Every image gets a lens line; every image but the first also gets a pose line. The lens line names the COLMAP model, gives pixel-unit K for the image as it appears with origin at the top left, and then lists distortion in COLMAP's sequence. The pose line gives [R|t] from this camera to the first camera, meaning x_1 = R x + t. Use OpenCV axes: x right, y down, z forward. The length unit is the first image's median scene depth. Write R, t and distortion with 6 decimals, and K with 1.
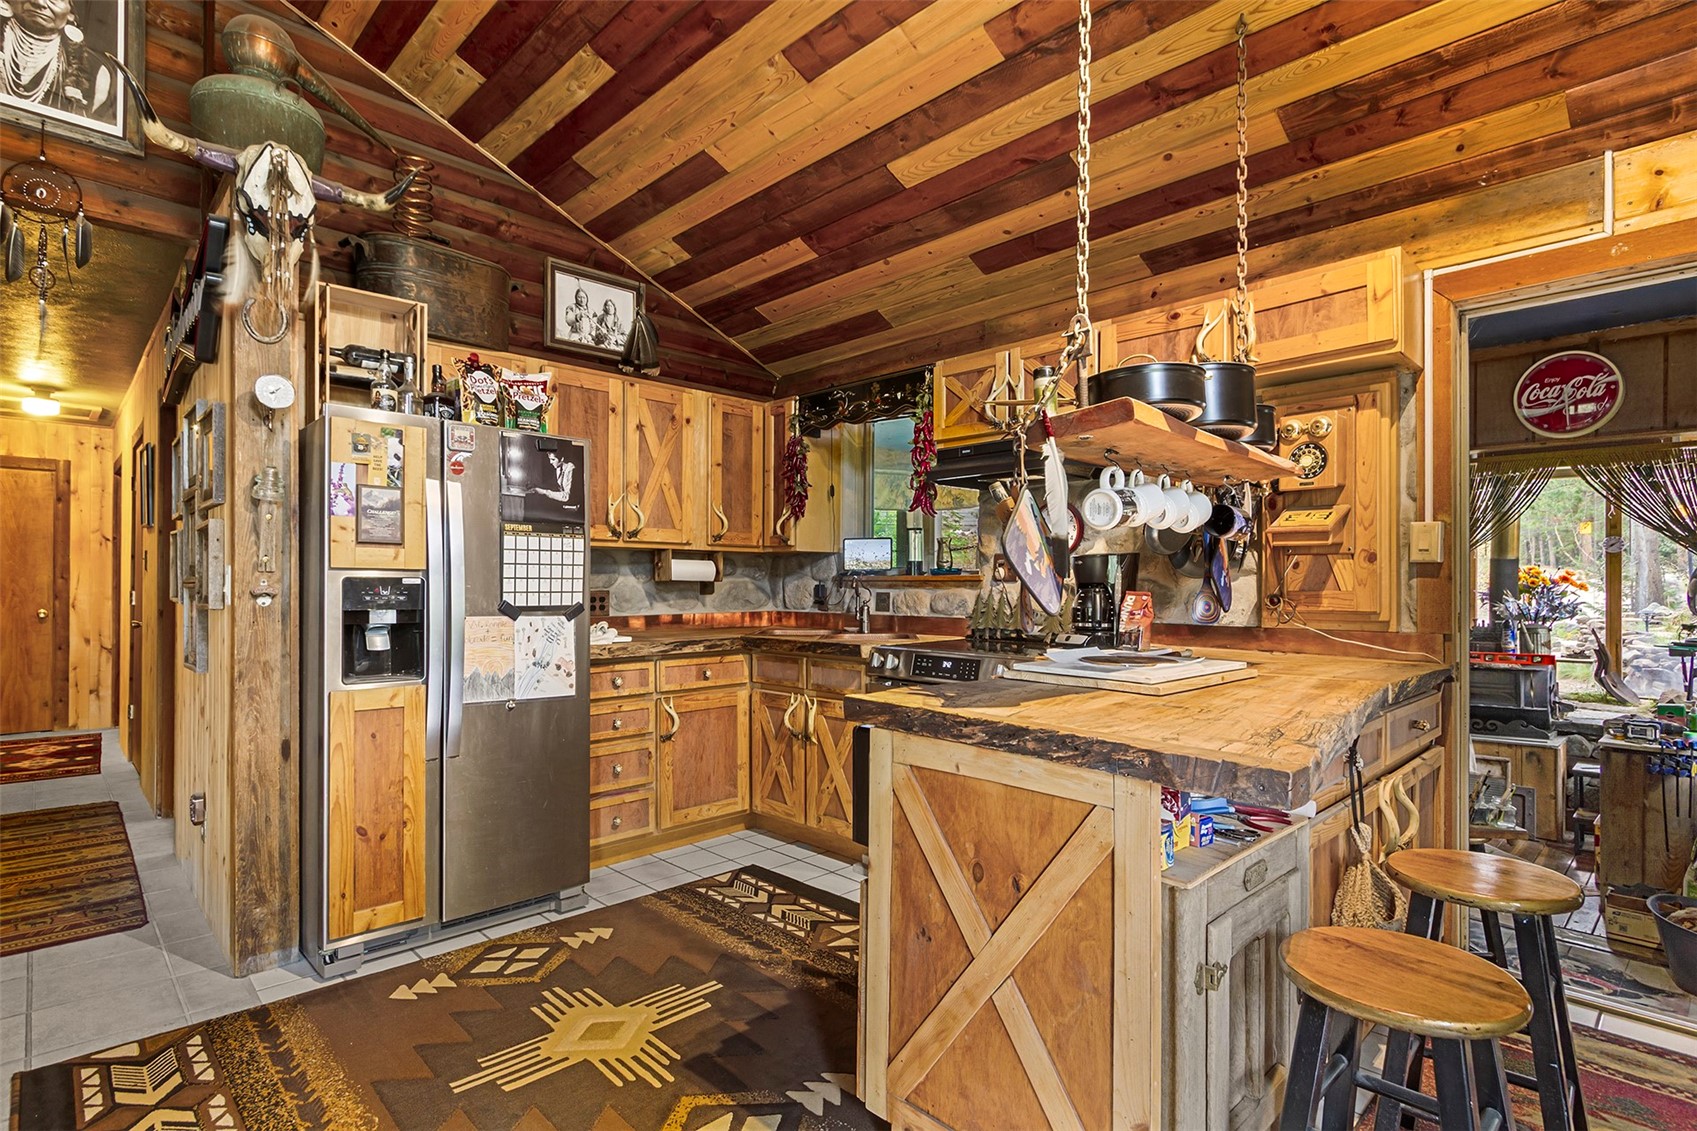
lens RADIAL K [[845.1, 0, 853.1], [0, 845.1, 590.5], [0, 0, 1]] dist [0.000488, -0.000422]
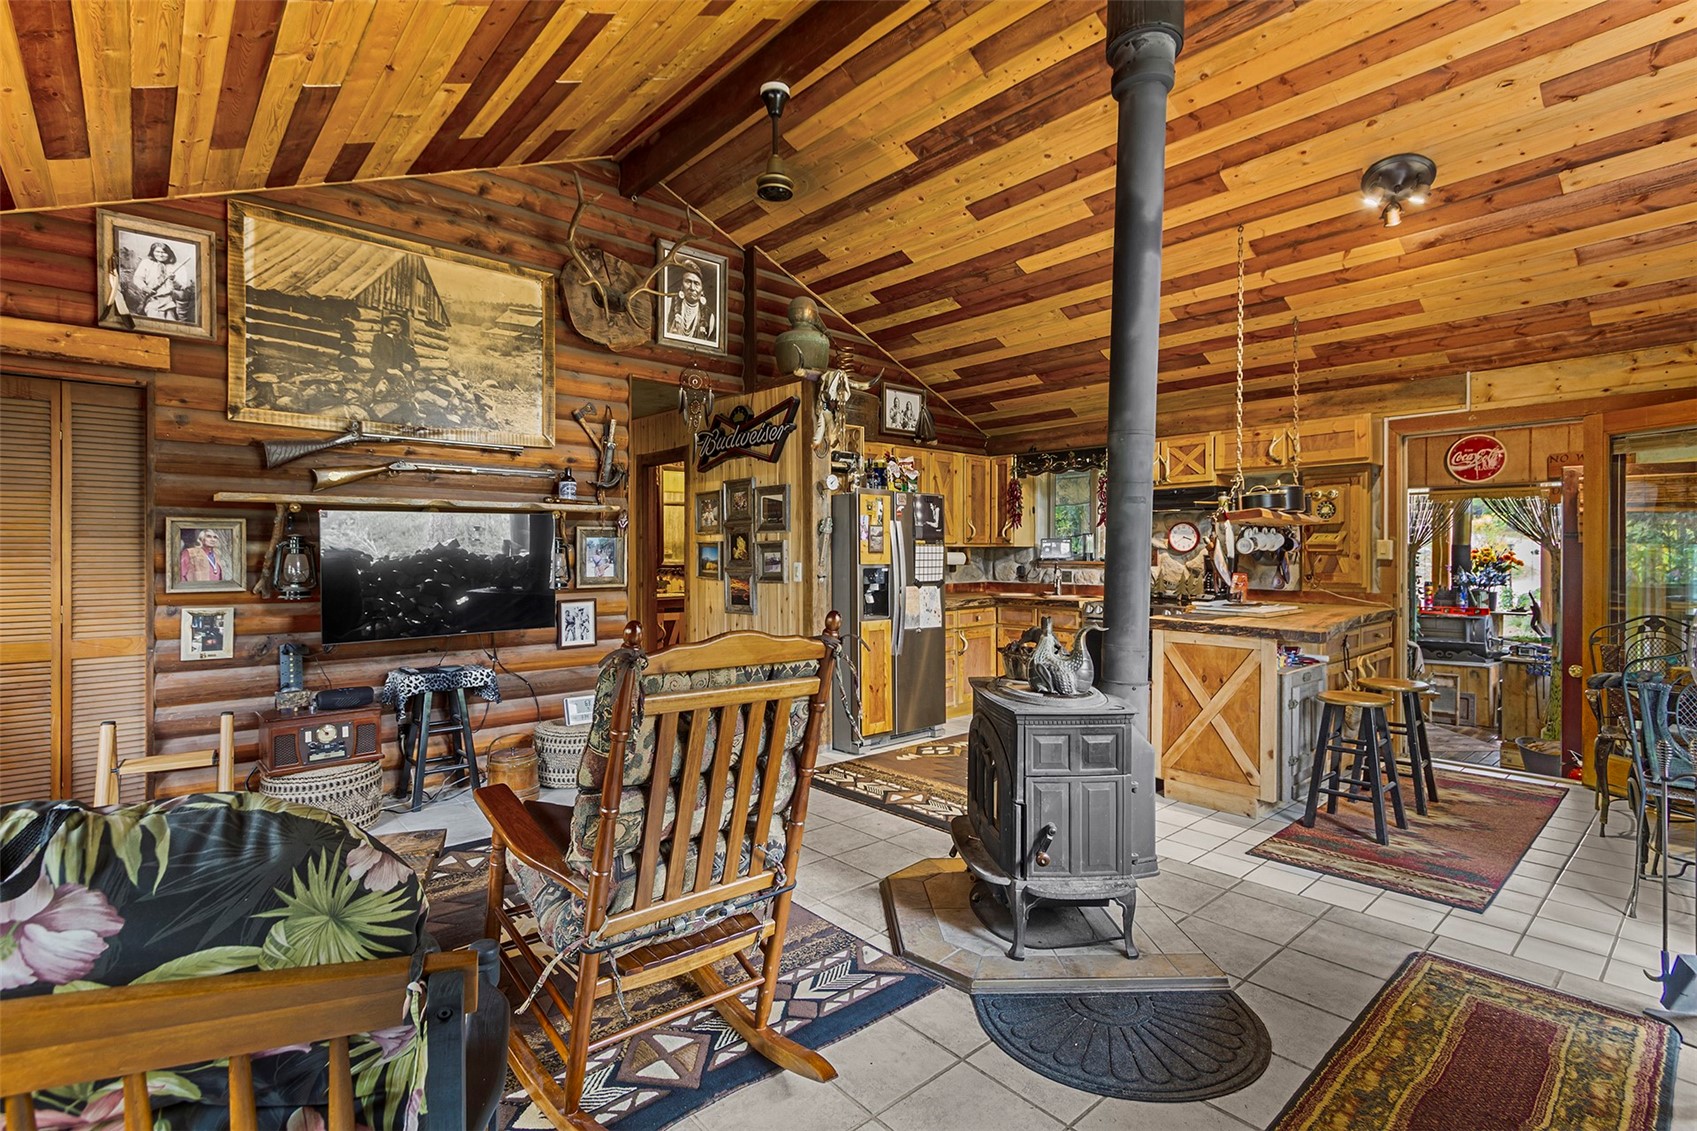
lens RADIAL K [[796.6, 0, 848.5], [0, 796.6, 565.5], [0, 0, 1]] dist [0.002569, 0.000318]
pose [[0.998924, -0.003850, -0.046208, -0.494639], [0.004278, 0.999949, 0.009154, -0.037873], [0.046170, -0.009342, 0.998890, -0.920251]]
